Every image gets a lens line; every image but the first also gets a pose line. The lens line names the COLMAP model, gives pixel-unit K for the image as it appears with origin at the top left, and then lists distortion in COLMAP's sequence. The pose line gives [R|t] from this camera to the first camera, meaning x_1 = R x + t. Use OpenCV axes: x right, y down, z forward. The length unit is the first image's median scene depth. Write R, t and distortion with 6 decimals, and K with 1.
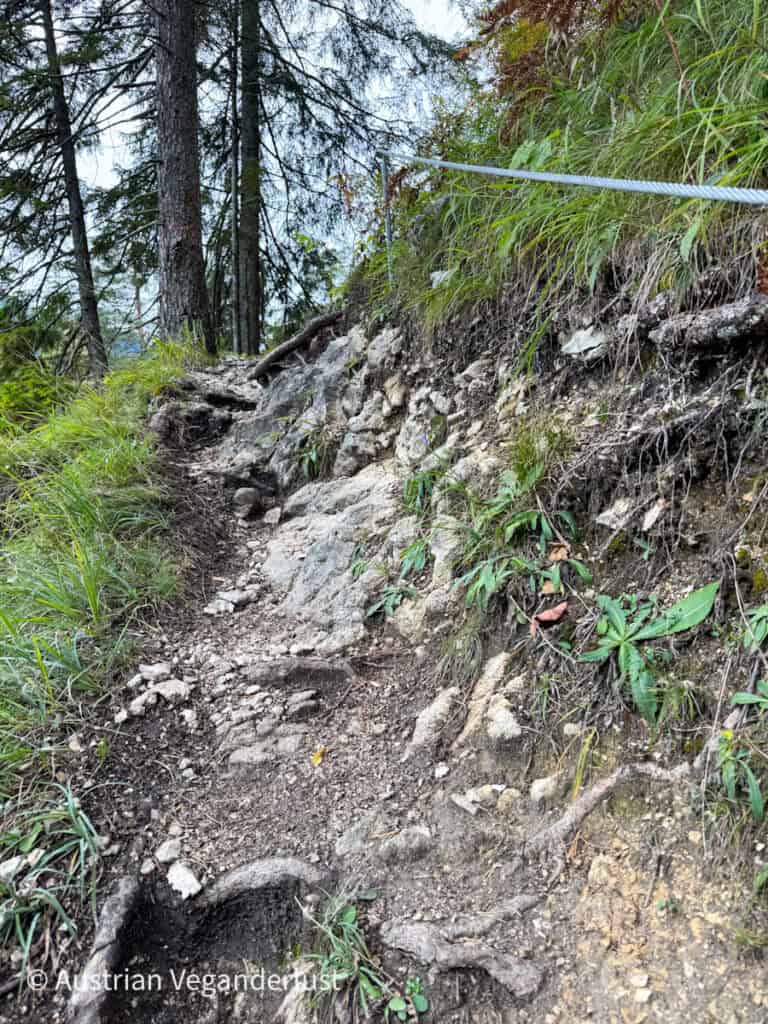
lens RADIAL K [[715.2, 0, 384.2], [0, 715.2, 511.5], [0, 0, 1]] dist [0.004462, 0.000361]
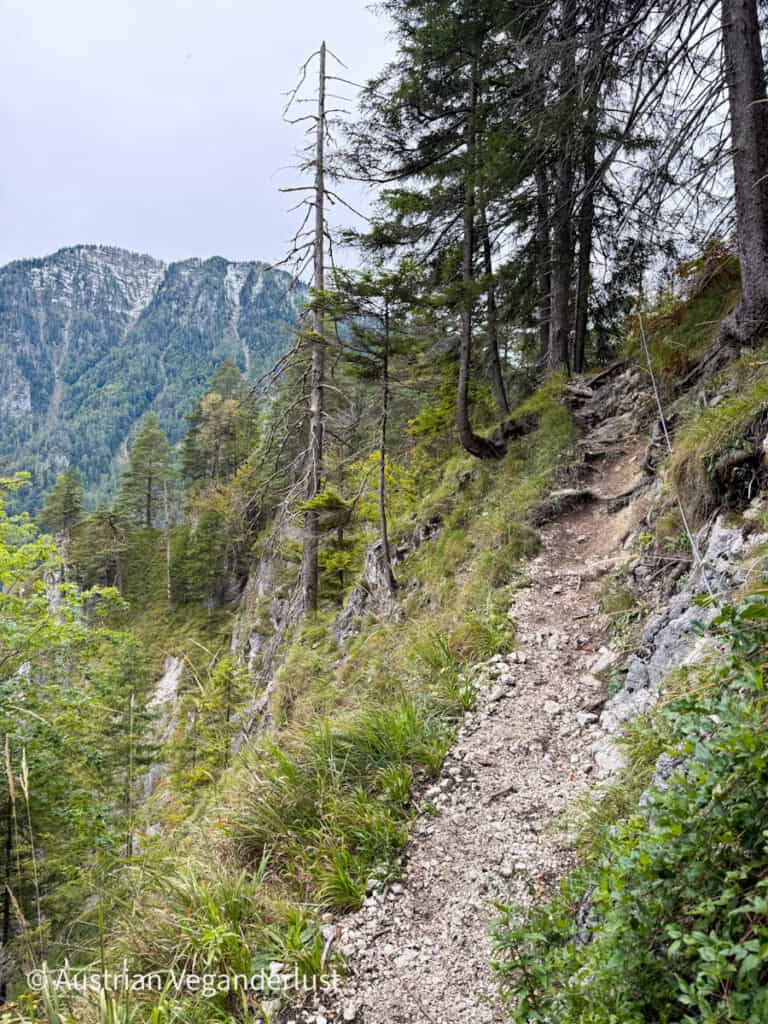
lens RADIAL K [[715.2, 0, 383.4], [0, 715.2, 512.7], [0, 0, 1]] dist [0.004462, 0.000361]
pose [[0.917120, 0.055827, -0.394682, 0.278904], [-0.051836, 0.998439, 0.020775, 0.384866], [0.395226, 0.001406, 0.918583, -2.532896]]
